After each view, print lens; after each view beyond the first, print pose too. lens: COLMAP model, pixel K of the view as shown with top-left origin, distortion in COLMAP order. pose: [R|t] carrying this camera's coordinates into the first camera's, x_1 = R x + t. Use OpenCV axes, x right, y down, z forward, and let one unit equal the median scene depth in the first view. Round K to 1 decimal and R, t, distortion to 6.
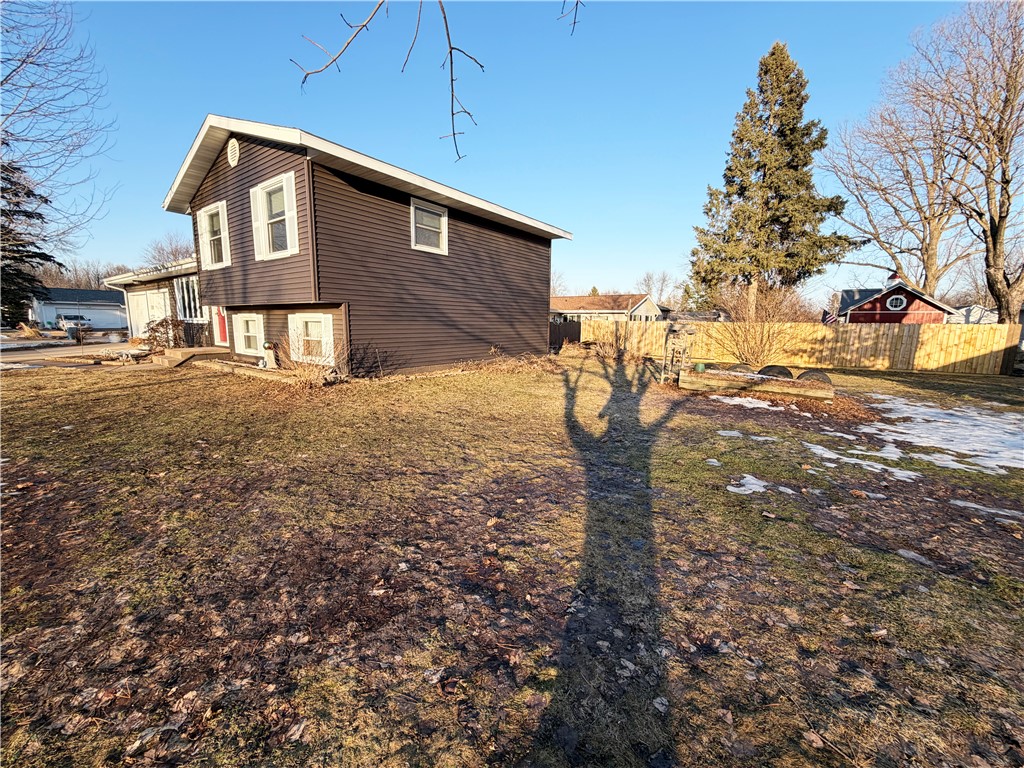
lens RADIAL K [[410.9, 0, 509.9], [0, 410.9, 384.9], [0, 0, 1]] dist [0.000296, 0.000024]
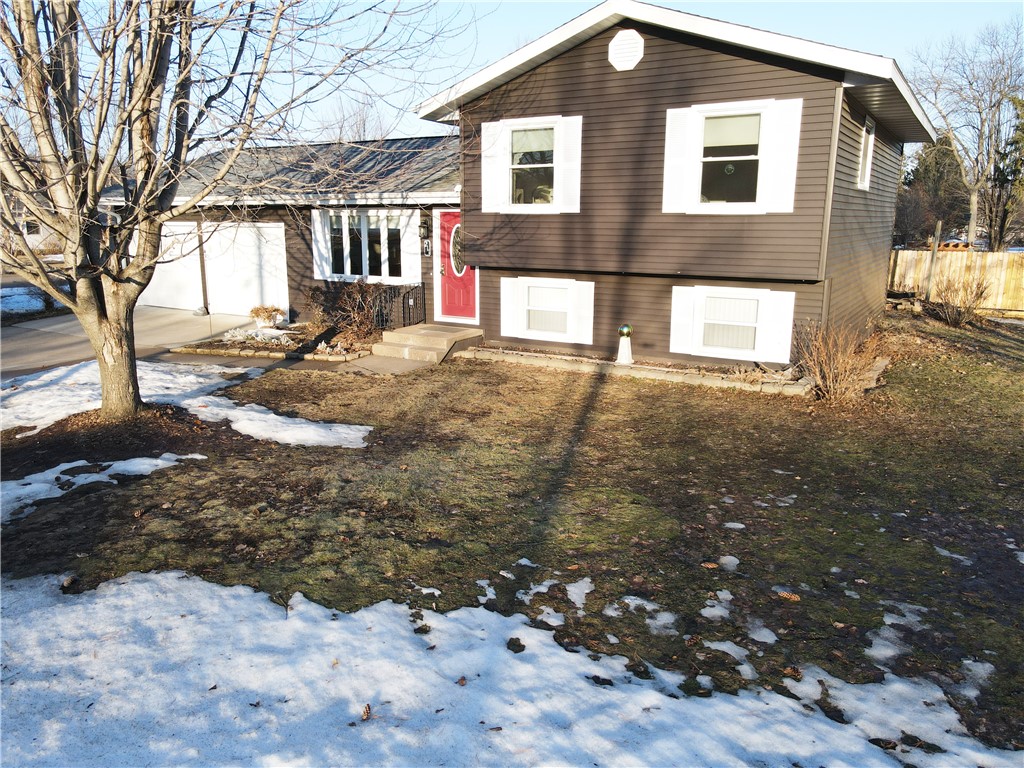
lens RADIAL K [[743.1, 0, 512.6], [0, 743.1, 382.4], [0, 0, 1]] dist [-0.008099, -0.000403]
pose [[0.996375, -0.022253, 0.082114, -0.843089], [0.016912, 0.997731, 0.065169, -0.091211], [-0.083377, -0.063544, 0.994490, -0.194592]]
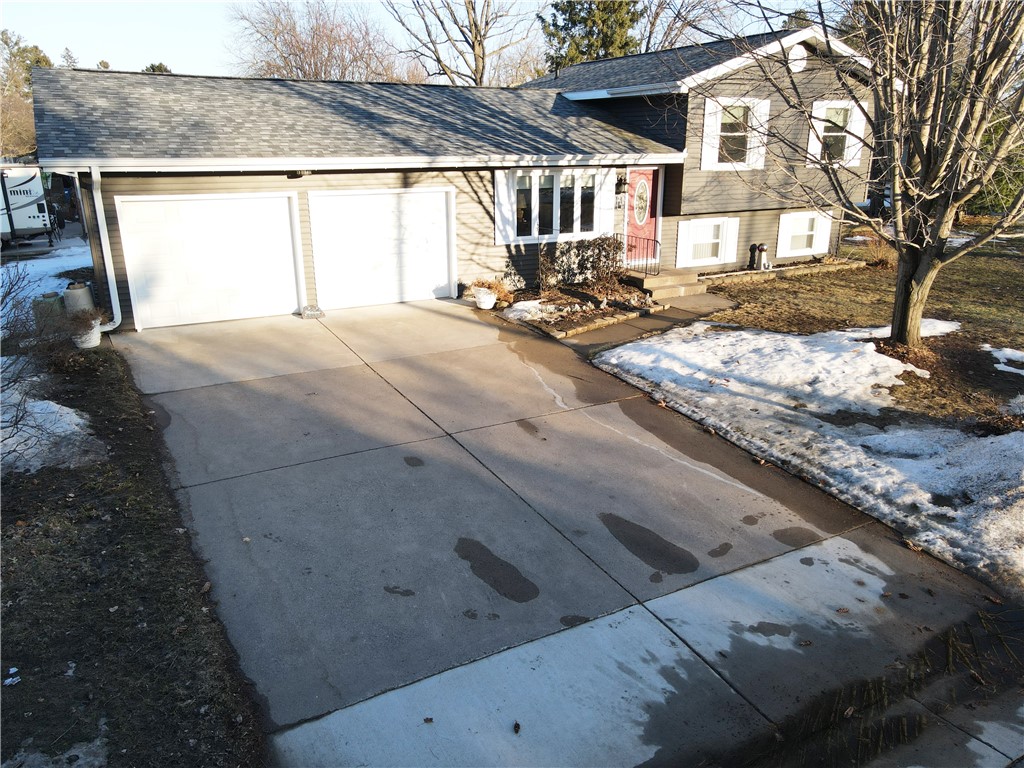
lens RADIAL K [[743.1, 0, 512.2], [0, 743.1, 384.1], [0, 0, 1]] dist [-0.008099, -0.000403]
pose [[0.441582, -0.288329, 0.849630, -2.415690], [0.144362, 0.957452, 0.249890, -0.309865], [-0.885531, 0.012307, 0.464418, 0.686826]]
